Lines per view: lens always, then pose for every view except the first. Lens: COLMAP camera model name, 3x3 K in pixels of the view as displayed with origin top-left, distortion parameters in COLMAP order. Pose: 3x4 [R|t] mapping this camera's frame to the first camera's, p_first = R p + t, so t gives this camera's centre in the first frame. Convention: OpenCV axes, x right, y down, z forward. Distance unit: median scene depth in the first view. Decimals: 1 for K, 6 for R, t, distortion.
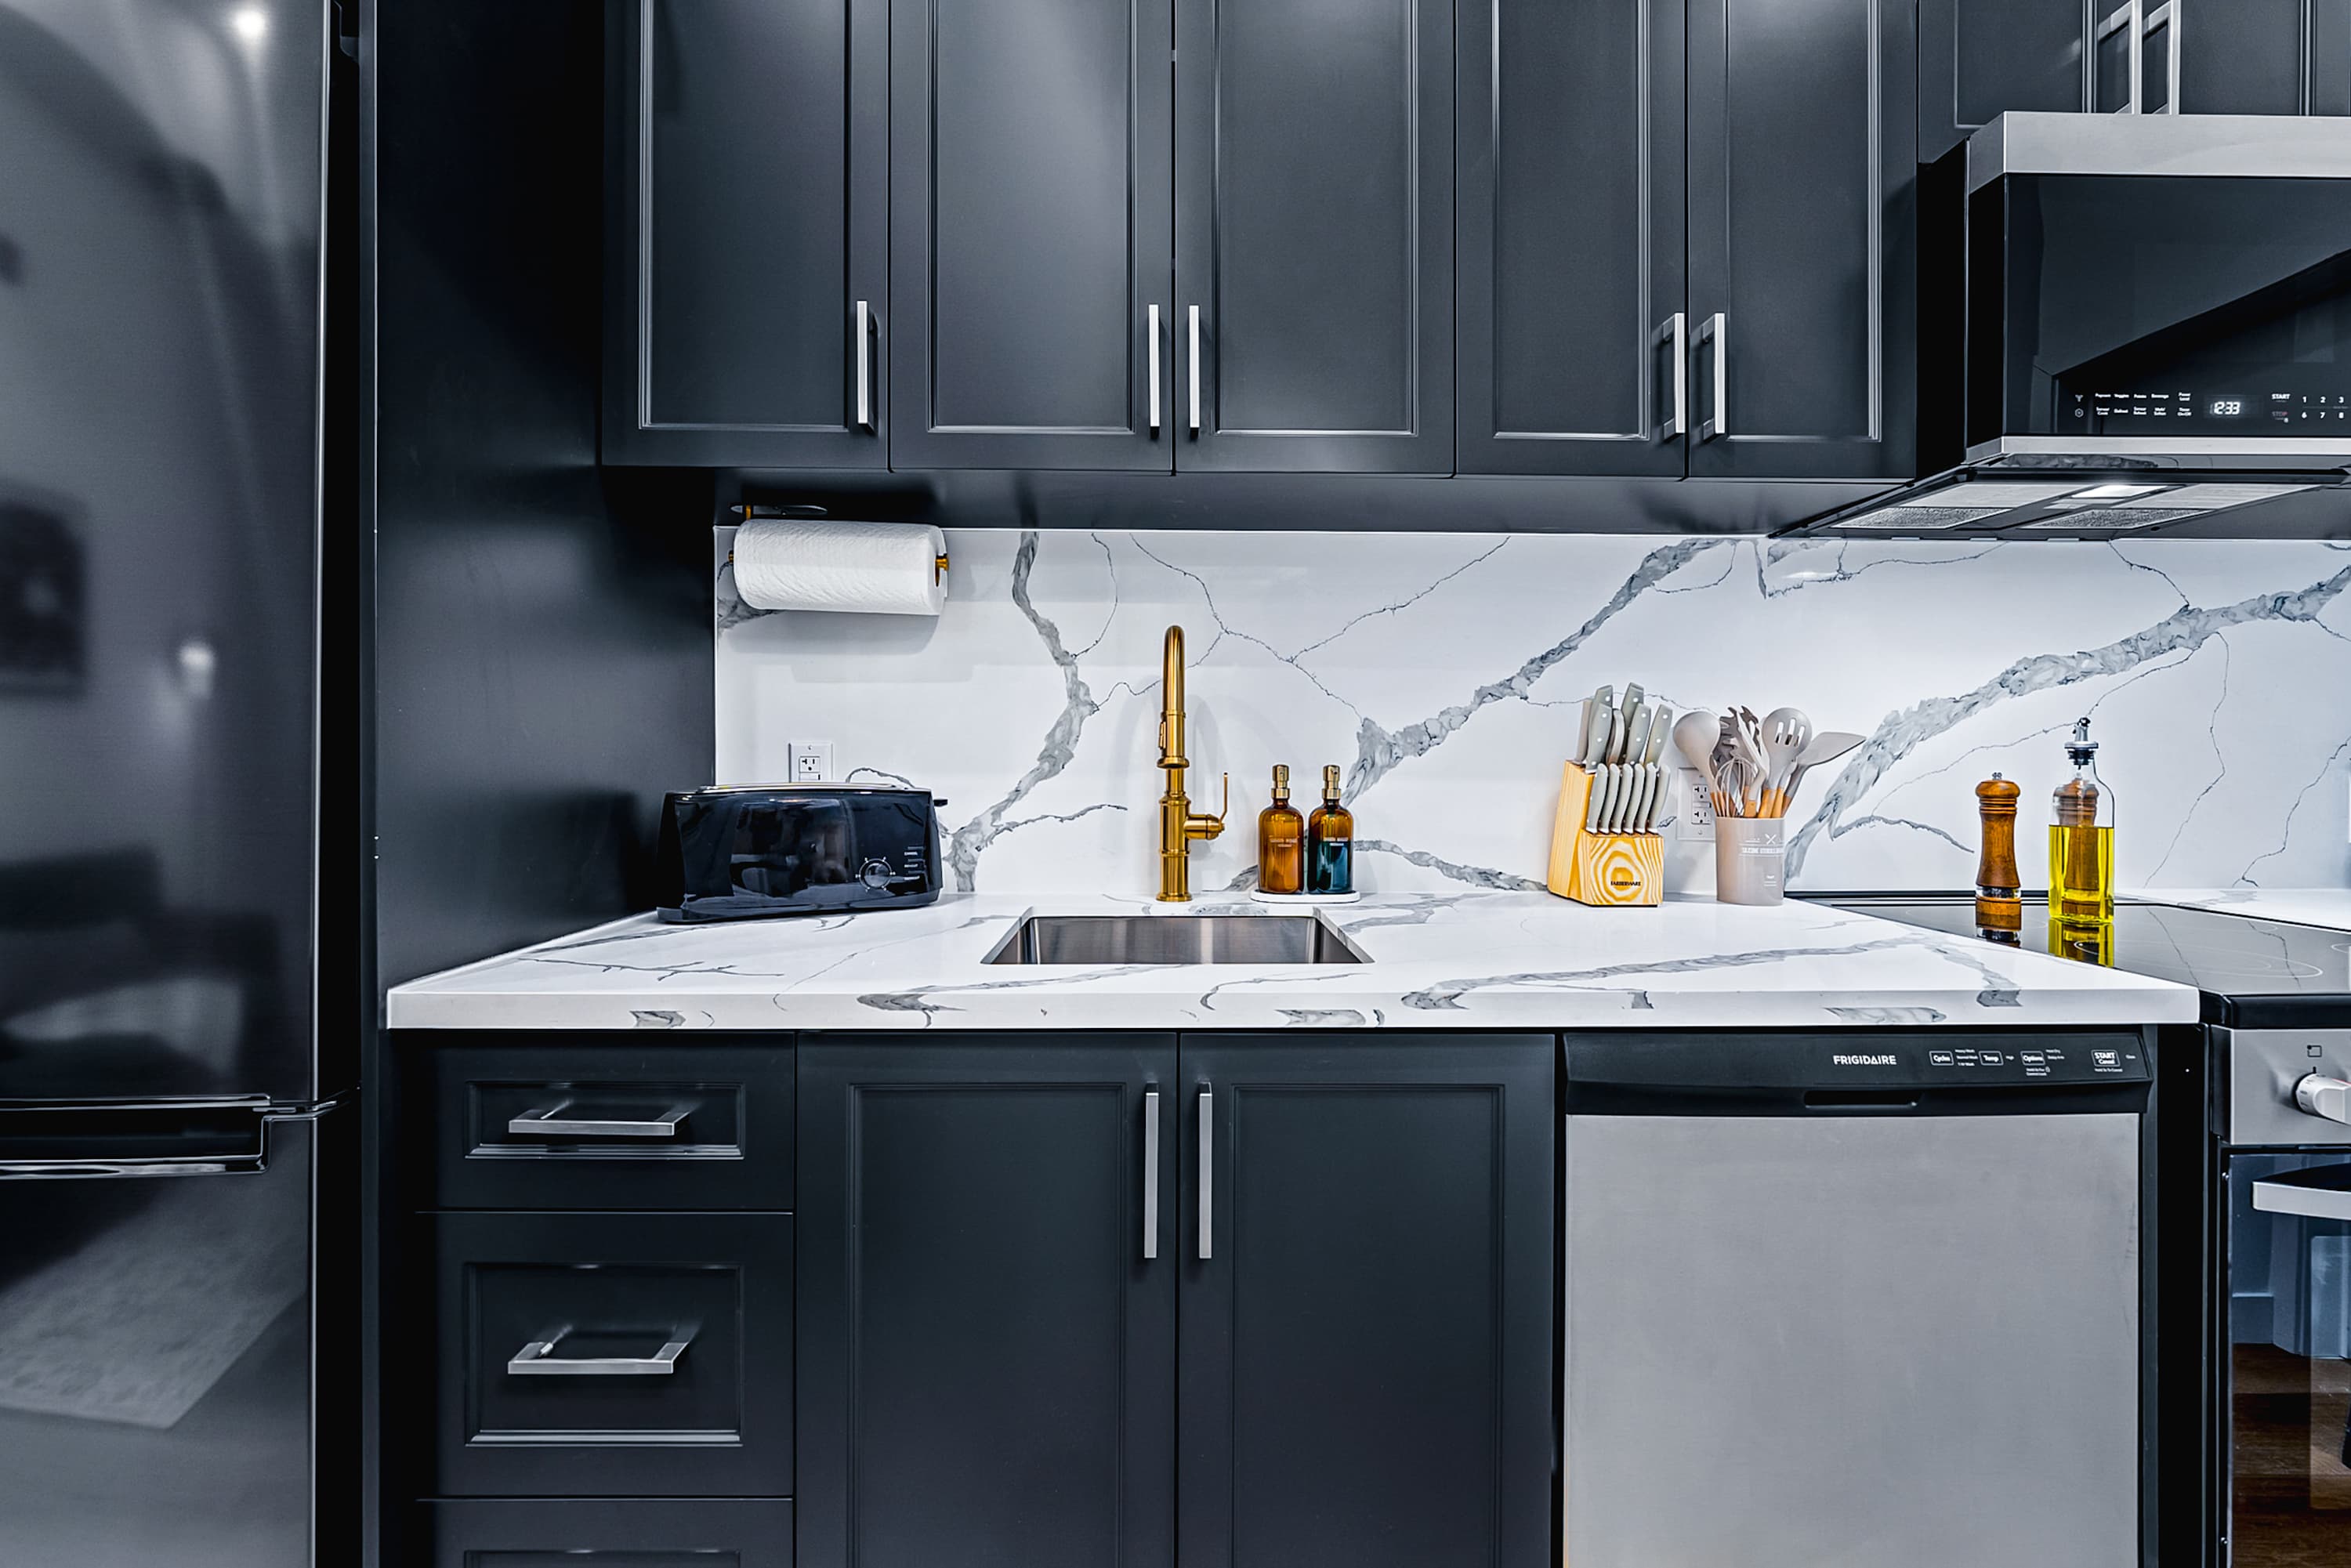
lens RADIAL K [[866.3, 0, 1171.8], [0, 866.3, 761.4], [0, 0, 1]] dist [-0.000005, -0.000119]
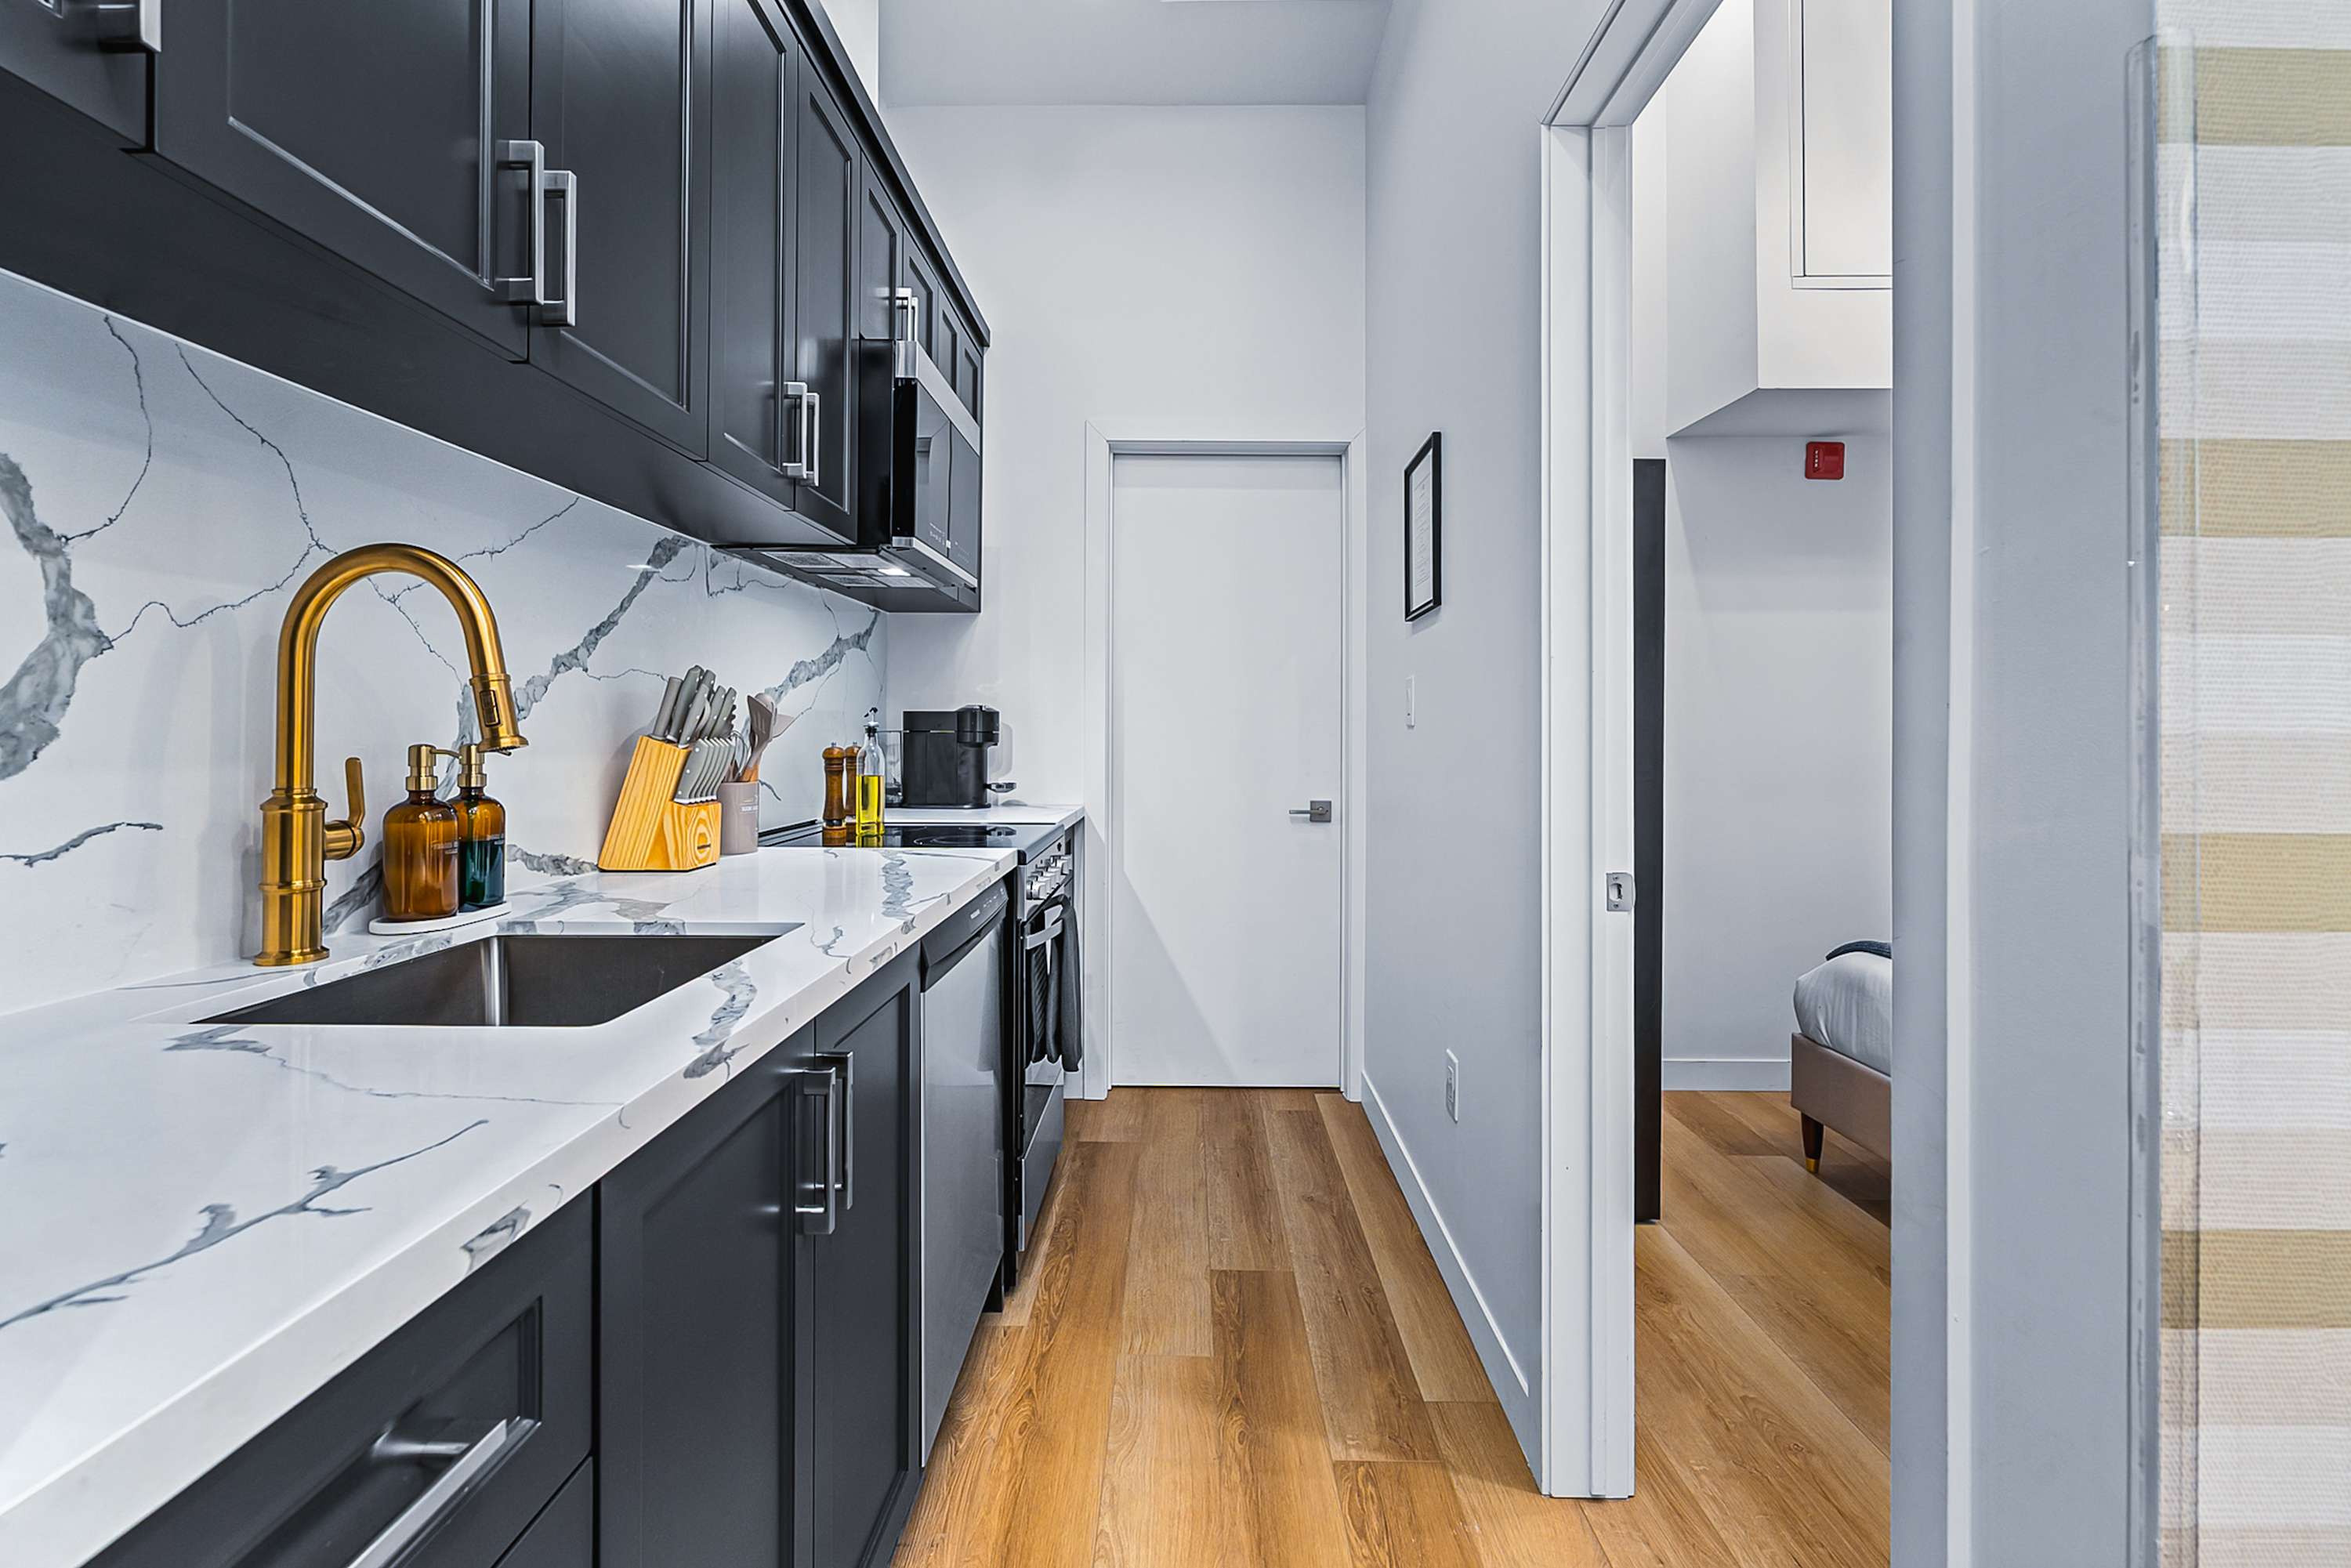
lens RADIAL K [[937.7, 0, 1203.9], [0, 937.7, 727.2], [0, 0, 1]] dist [0.002356, 0.000034]
pose [[0.052993, 0.002725, 0.998591, -0.632361], [0.000264, 0.999996, -0.002742, -0.008332], [-0.998595, 0.000409, 0.052992, 0.293202]]
